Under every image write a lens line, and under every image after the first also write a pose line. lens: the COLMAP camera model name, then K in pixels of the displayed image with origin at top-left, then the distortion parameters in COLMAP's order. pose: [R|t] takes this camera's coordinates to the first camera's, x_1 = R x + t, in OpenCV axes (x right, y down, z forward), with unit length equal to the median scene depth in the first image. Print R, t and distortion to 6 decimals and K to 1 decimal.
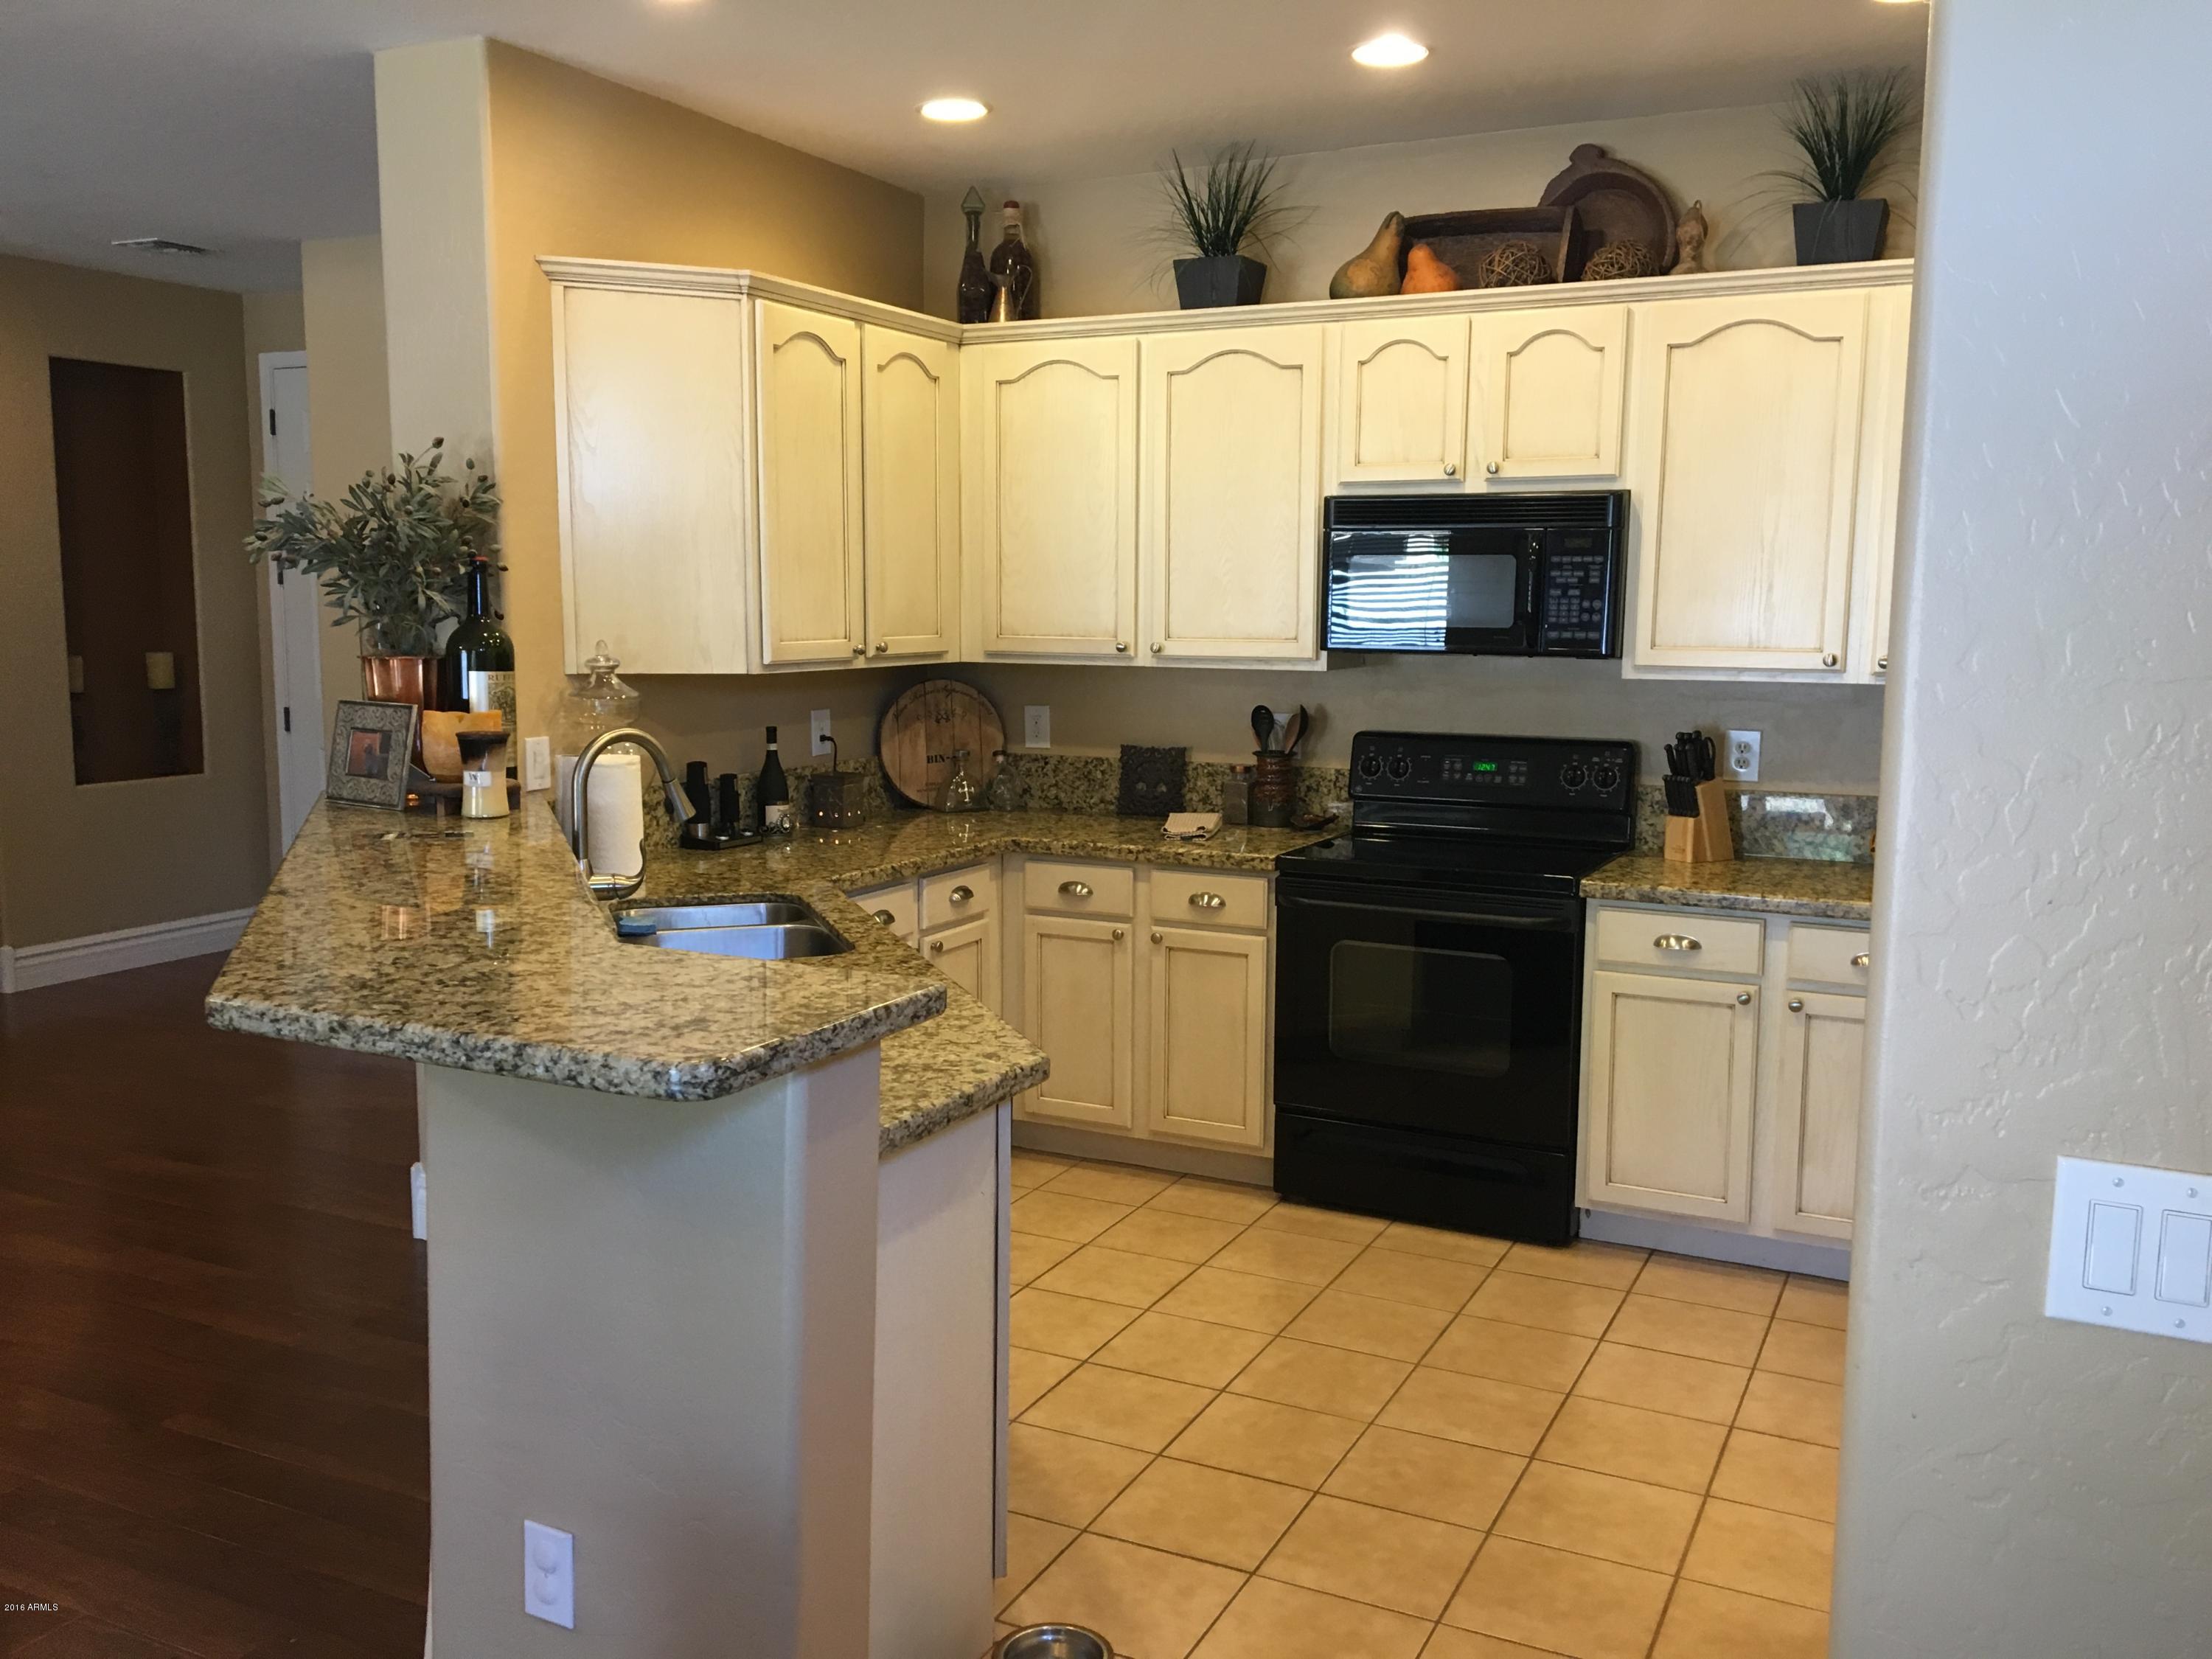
lens RADIAL K [[1867.0, 0, 1106.0], [0, 1867.0, 829.5], [0, 0, 1]] dist [0.118280, -0.186470]
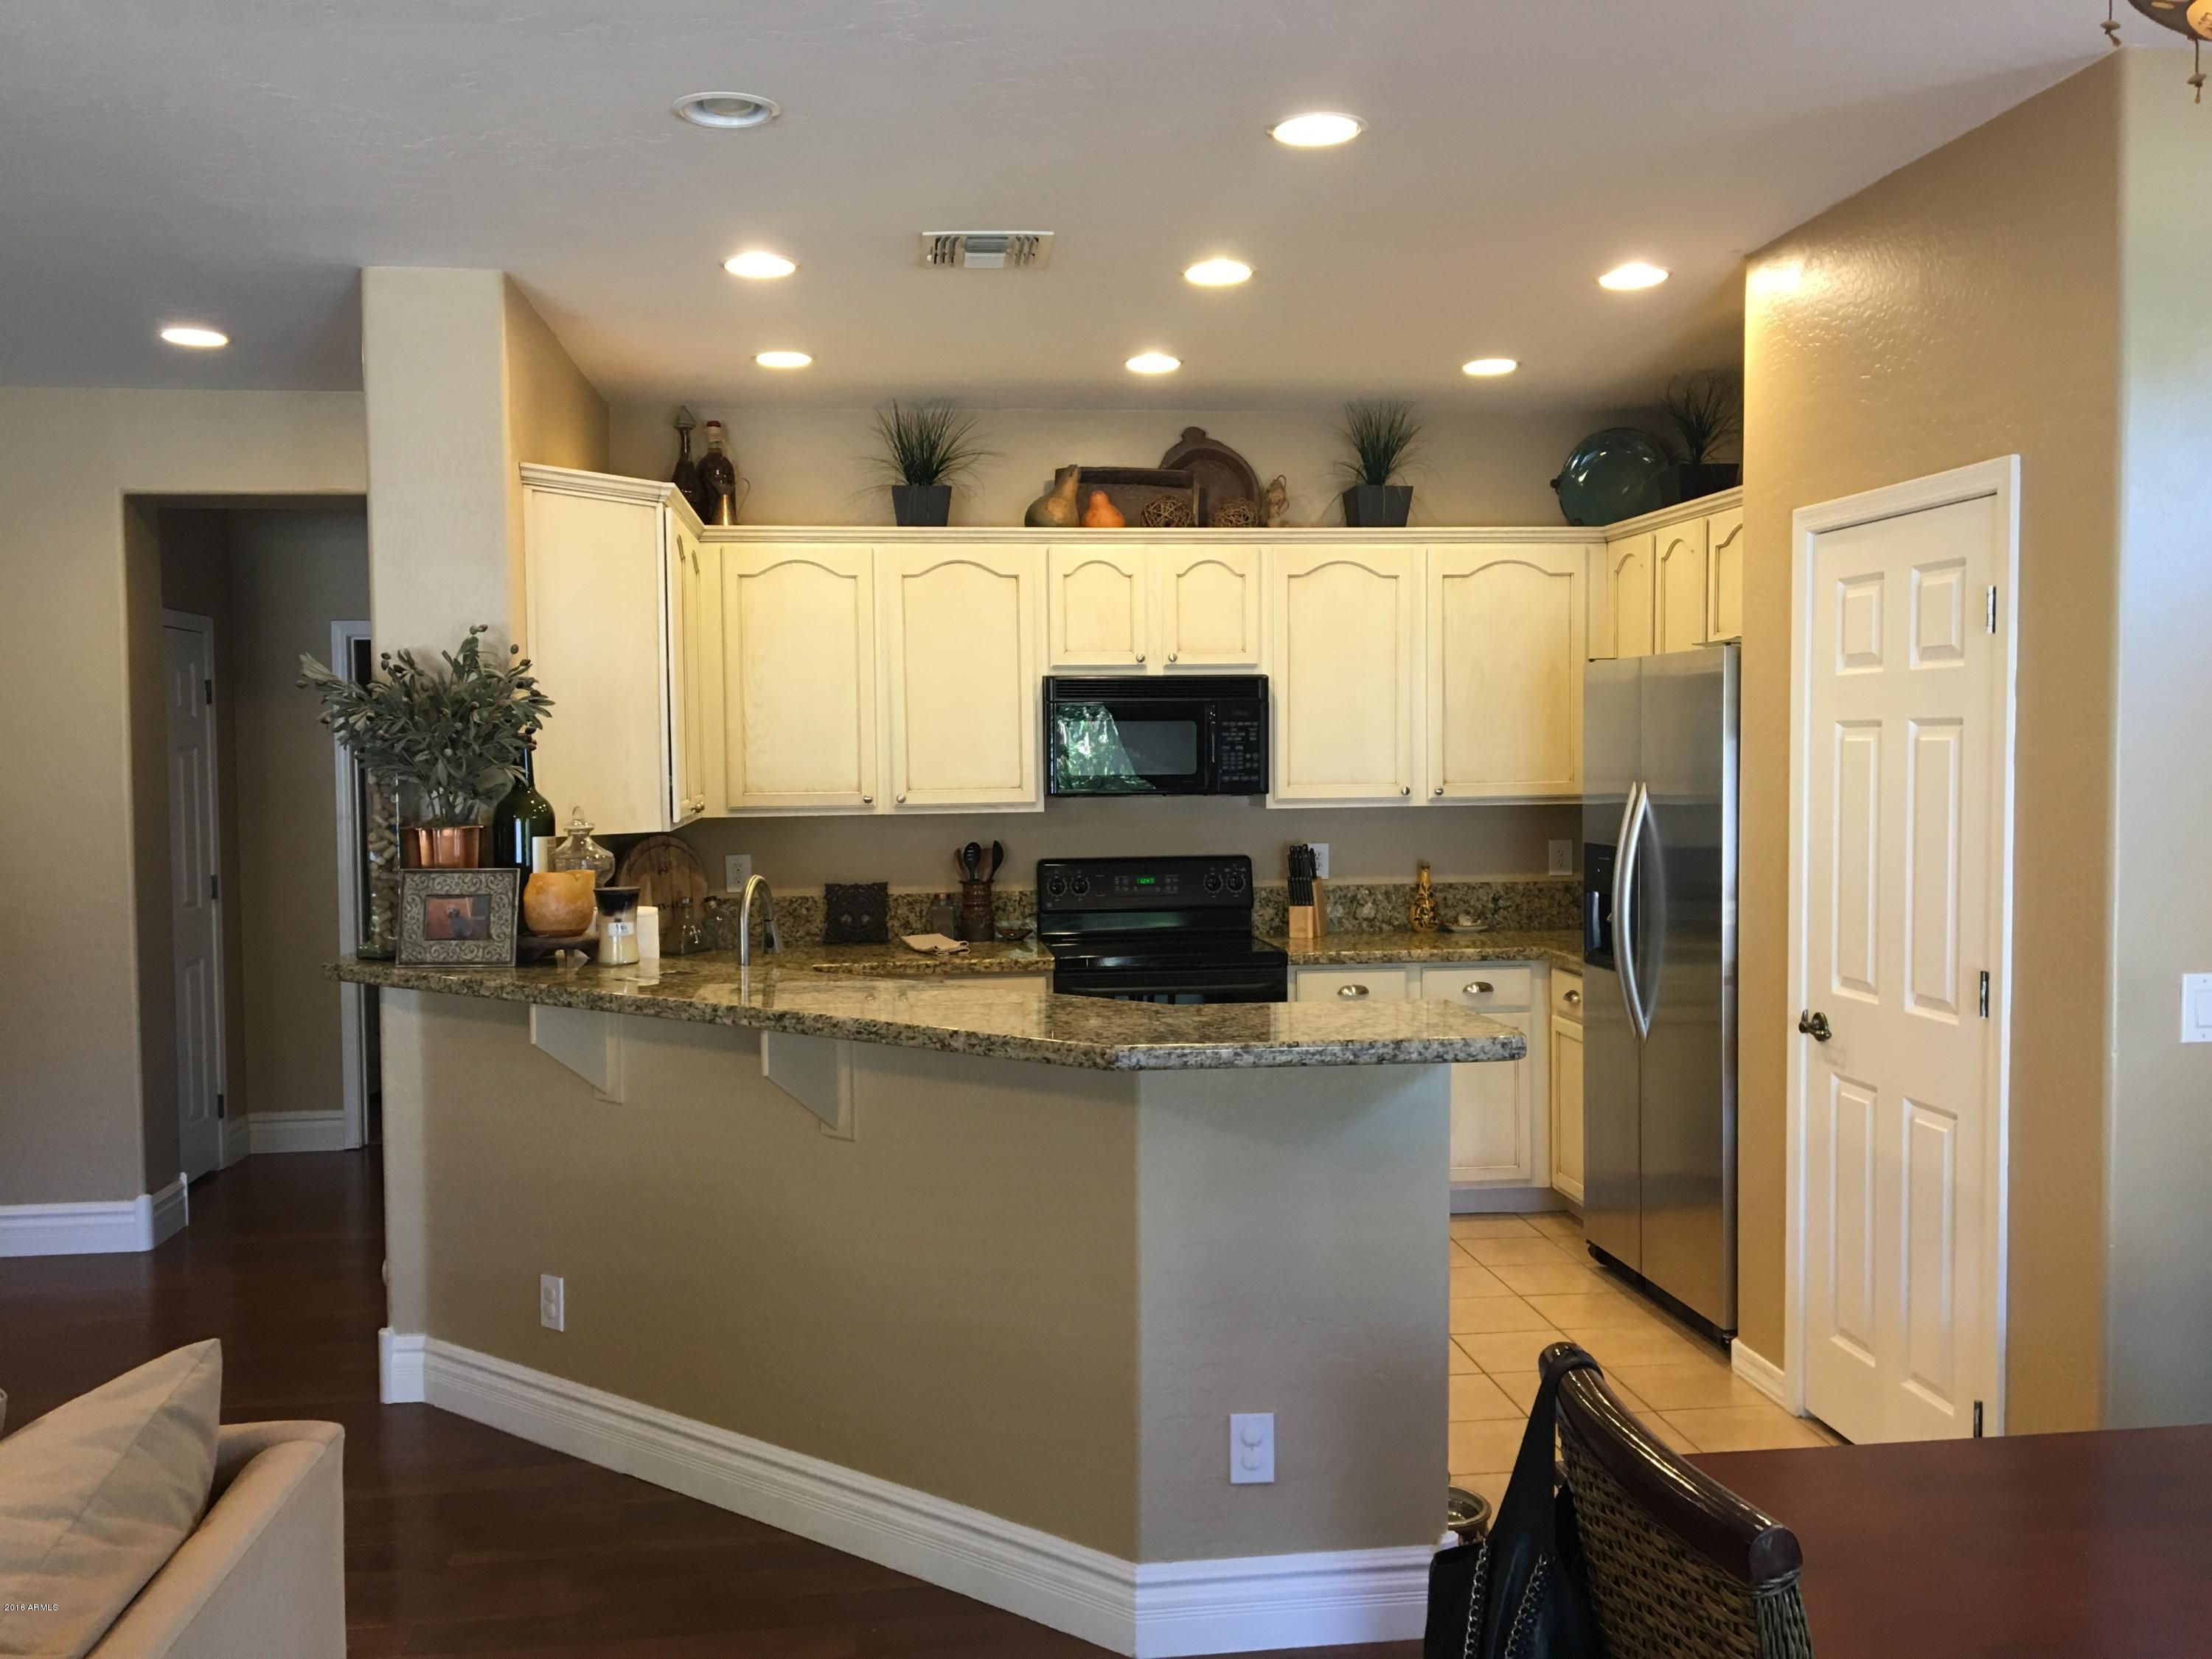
lens RADIAL K [[1867.0, 0, 1106.0], [0, 1867.0, 829.5], [0, 0, 1]] dist [0.118280, -0.186470]
pose [[0.829609, -0.042122, 0.556753, -0.579264], [0.088320, 0.994496, -0.056364, 0.002260], [-0.551315, 0.095933, 0.828764, -0.073709]]
